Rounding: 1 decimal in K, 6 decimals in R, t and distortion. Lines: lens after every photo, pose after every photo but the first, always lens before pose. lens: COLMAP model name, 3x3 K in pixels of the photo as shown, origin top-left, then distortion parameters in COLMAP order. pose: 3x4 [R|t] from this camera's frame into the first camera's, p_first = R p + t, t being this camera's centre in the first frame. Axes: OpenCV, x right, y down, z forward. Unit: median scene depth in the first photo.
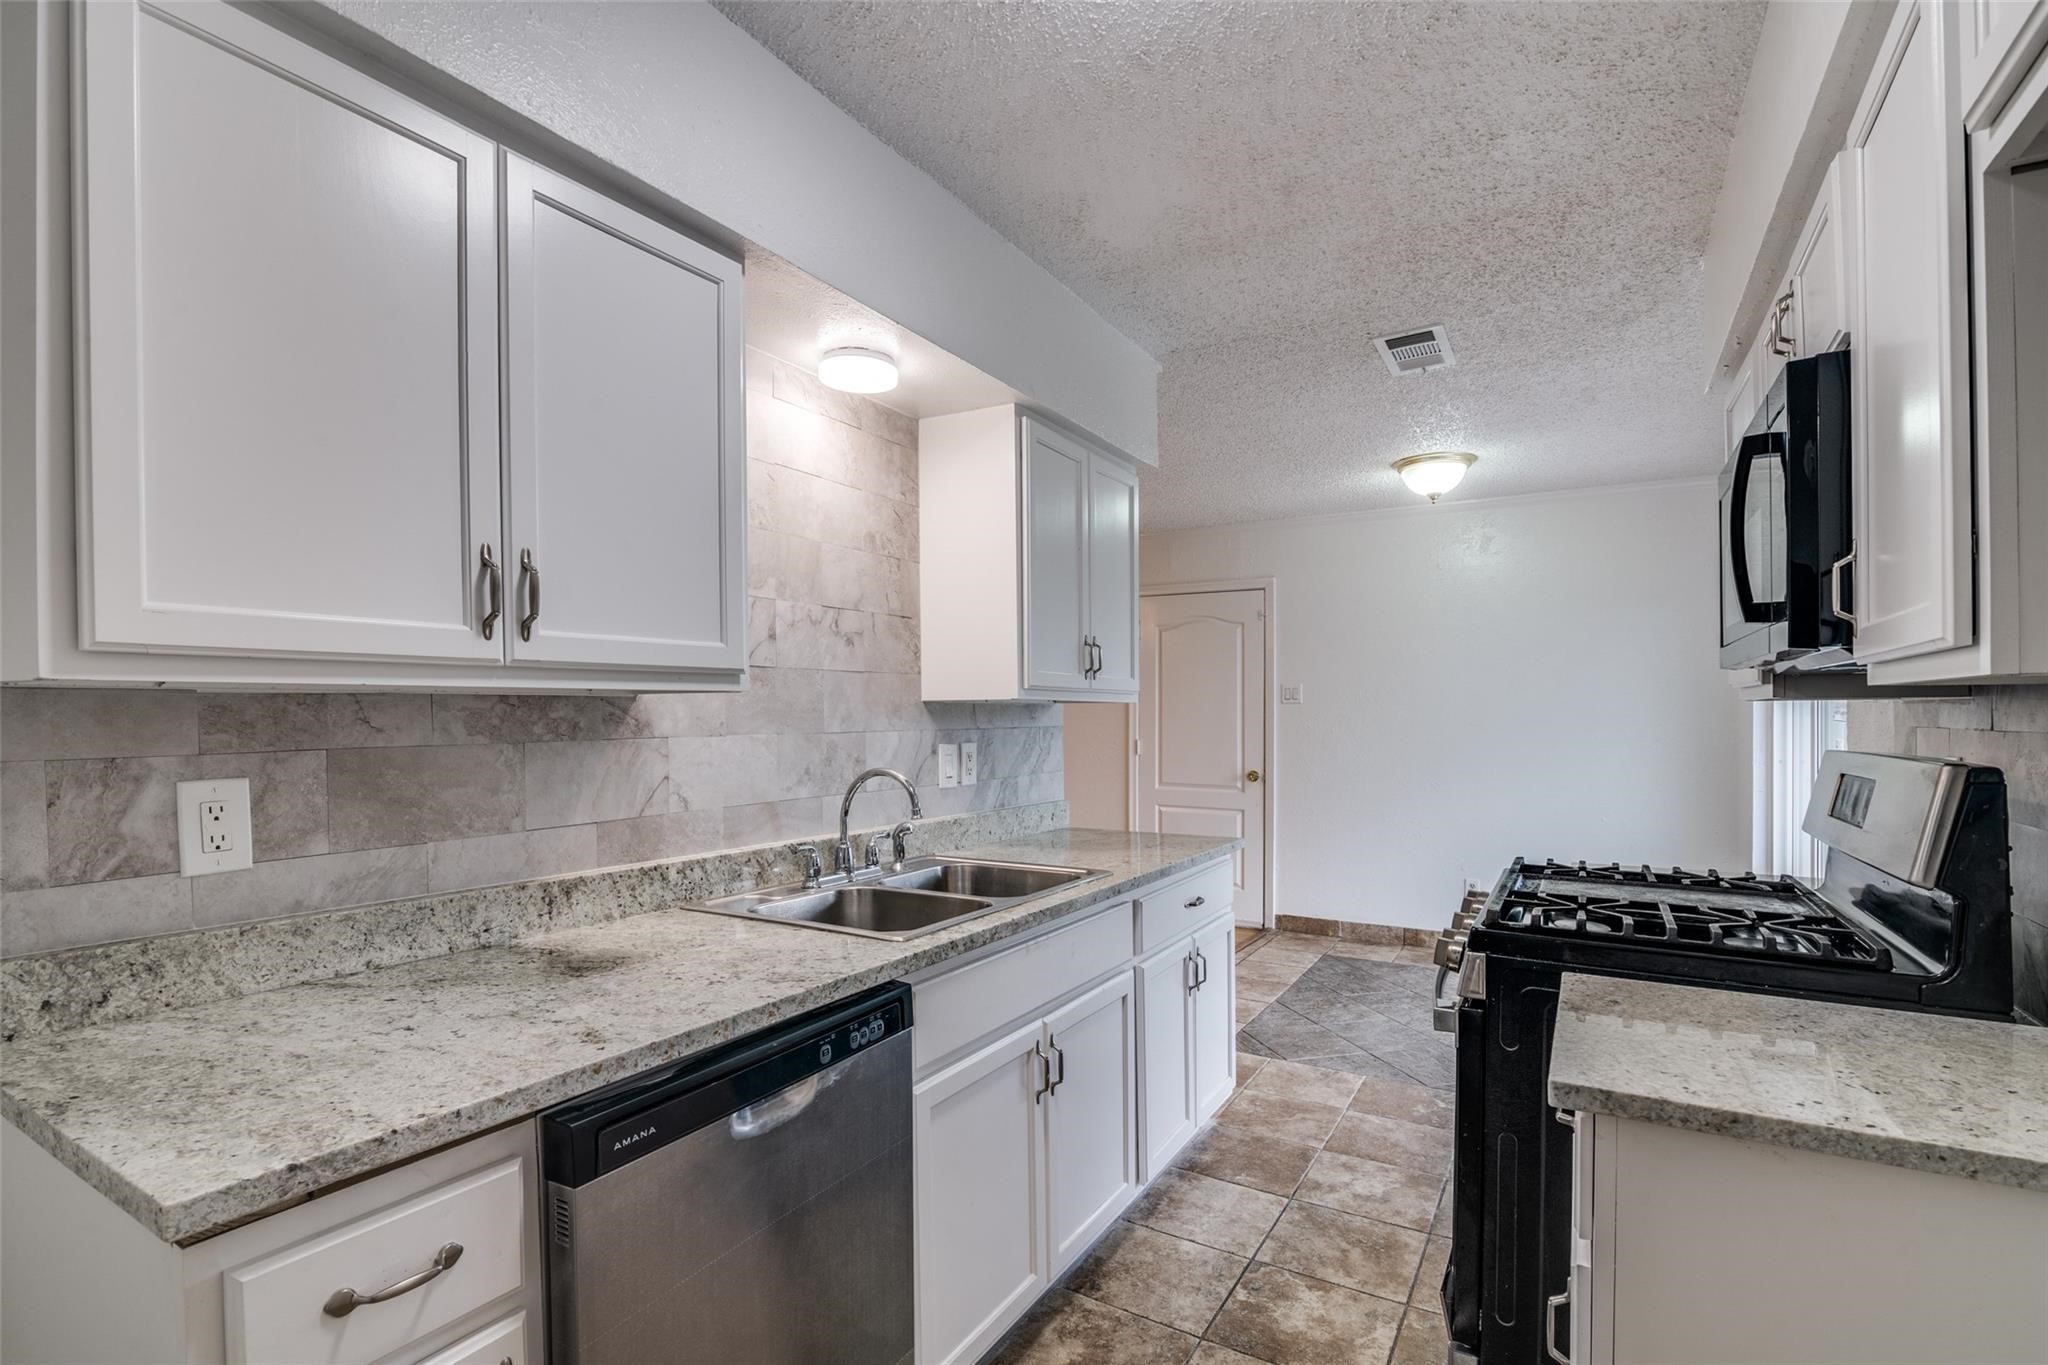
lens RADIAL K [[955.8, 0, 1012.9], [0, 955.8, 702.2], [0, 0, 1]] dist [-0.020163, -0.000087]
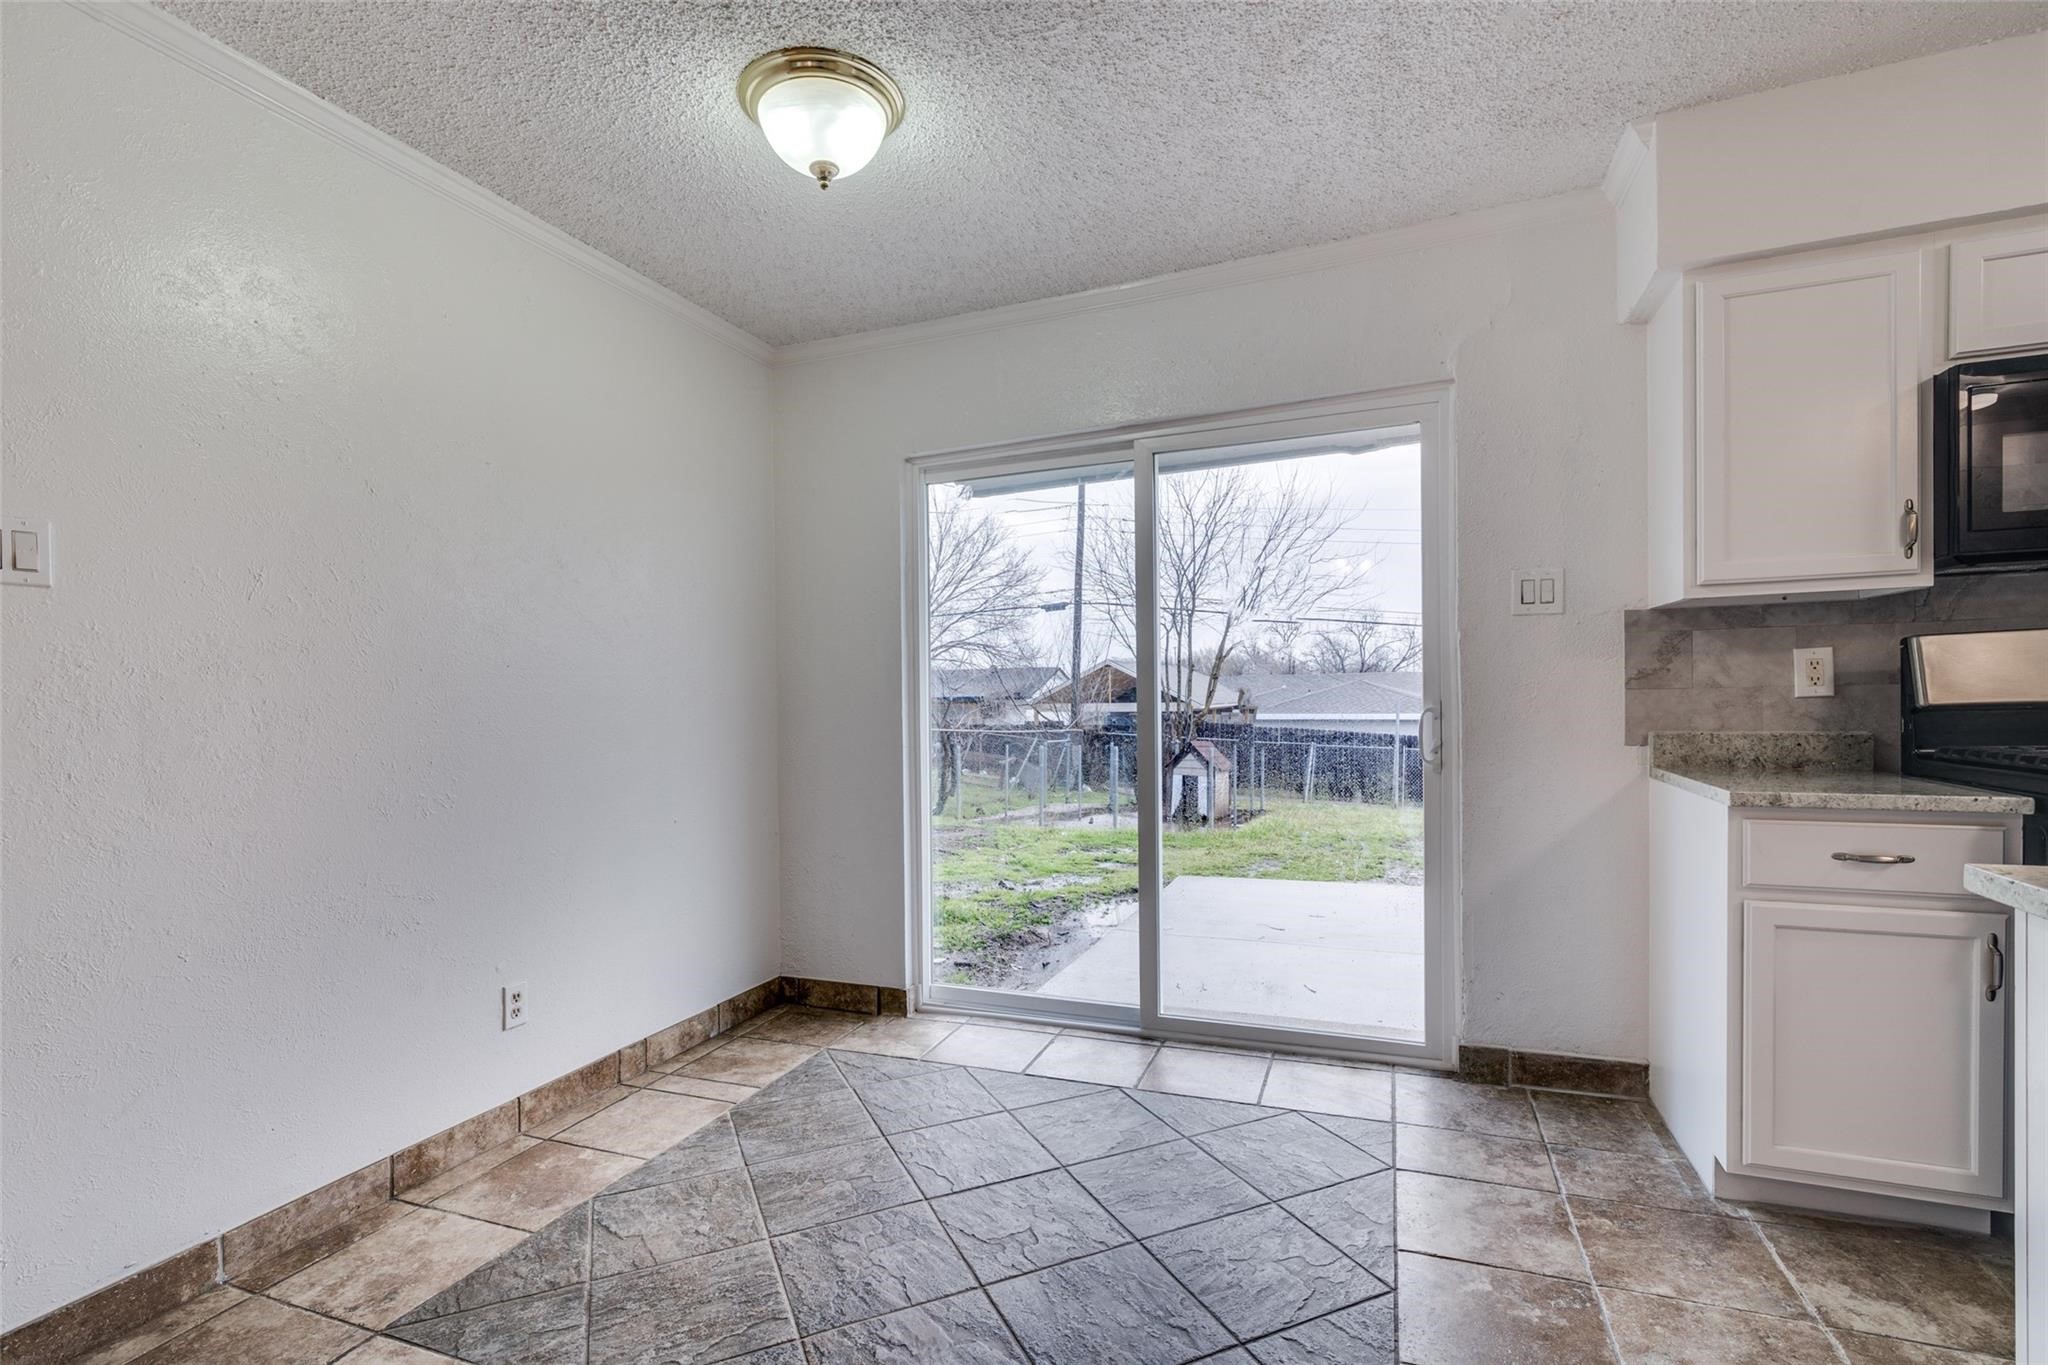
lens RADIAL K [[939.9, 0, 1017.6], [0, 939.9, 708.2], [0, 0, 1]] dist [-0.000112, 0.000208]
pose [[-0.160585, -0.005346, 0.987008, -0.073581], [0.009779, 0.999928, 0.007007, 0.093882], [-0.986974, 0.010778, -0.160521, 1.754583]]
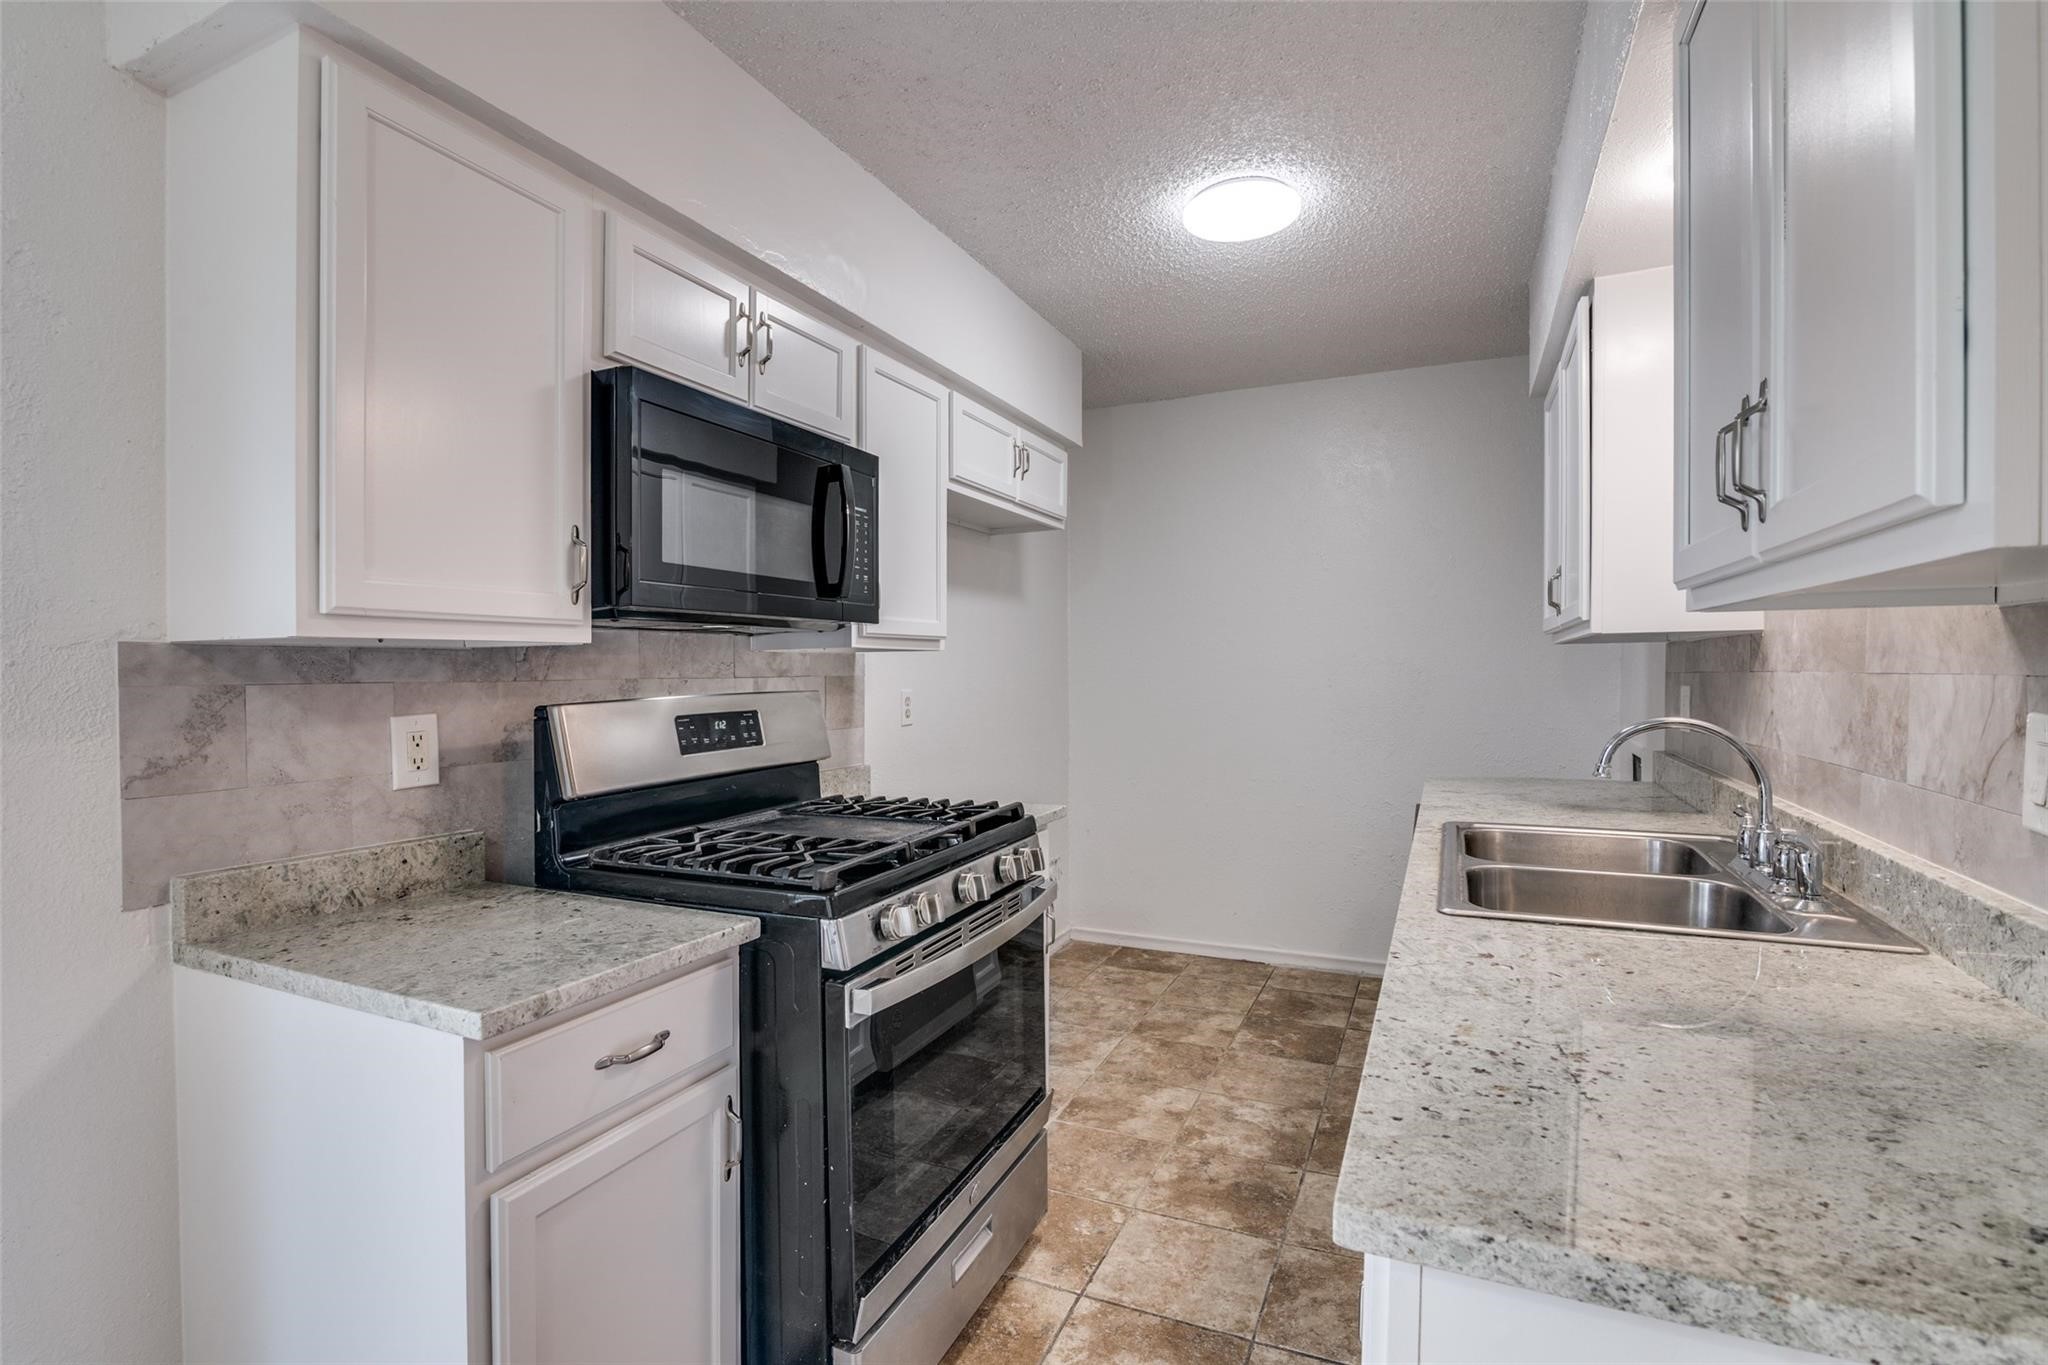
lens RADIAL K [[952.6, 0, 1010.3], [0, 952.6, 692.5], [0, 0, 1]] dist [-0.020812, 0.000492]
pose [[-0.994022, 0.015845, -0.108023, 0.417277], [0.014788, 0.999835, 0.010576, 0.028531], [0.108173, 0.008915, -0.994092, 1.486227]]
